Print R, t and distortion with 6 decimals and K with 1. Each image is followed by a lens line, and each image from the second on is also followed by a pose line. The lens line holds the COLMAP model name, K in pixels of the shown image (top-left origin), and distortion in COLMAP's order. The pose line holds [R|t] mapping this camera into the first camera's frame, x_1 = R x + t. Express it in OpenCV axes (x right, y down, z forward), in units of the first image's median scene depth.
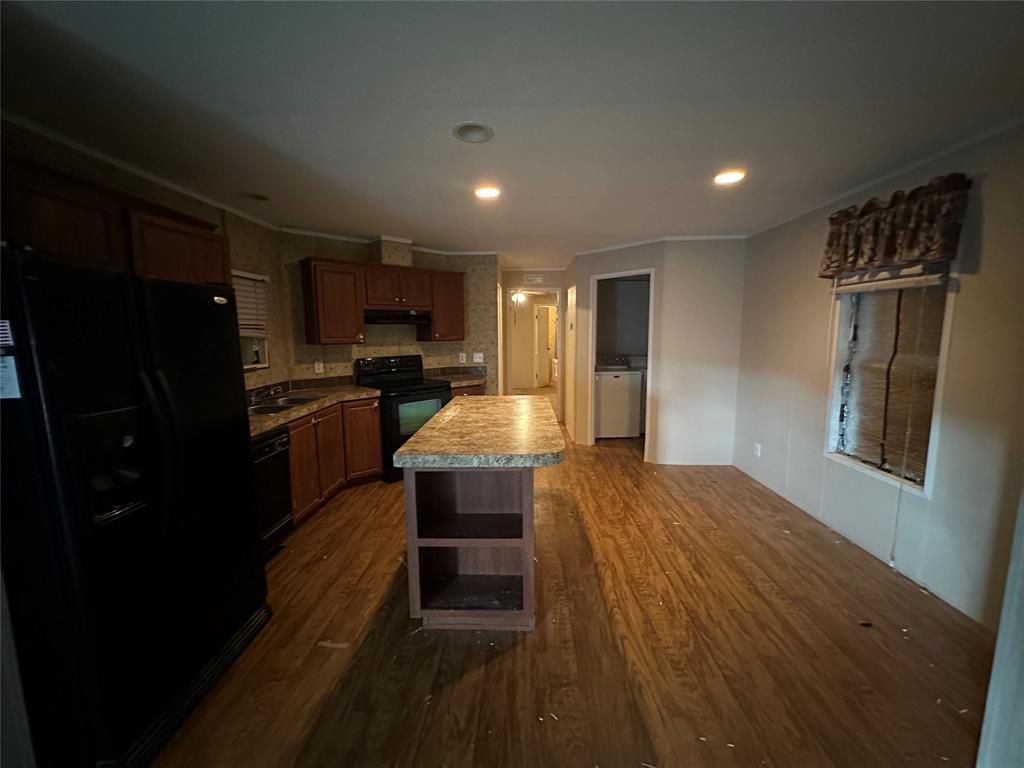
lens RADIAL K [[409.5, 0, 511.2], [0, 409.5, 382.7], [0, 0, 1]] dist [-0.004004, 0.001542]
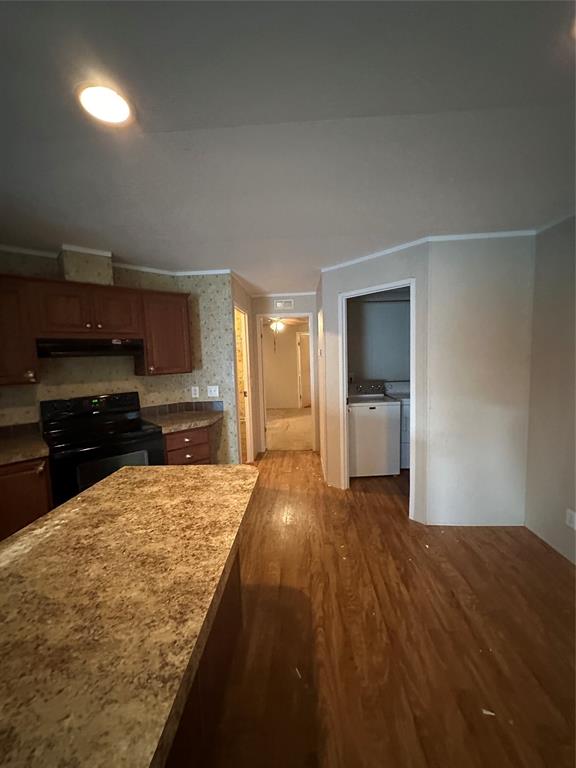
lens RADIAL K [[307.1, 0, 286.5], [0, 307.1, 383.6], [0, 0, 1]] dist [-0.004004, 0.001542]
pose [[0.999451, -0.023492, -0.023379, 0.151244], [0.022673, 0.999140, -0.034703, -0.083016], [0.024174, 0.034154, 0.999124, 0.560840]]
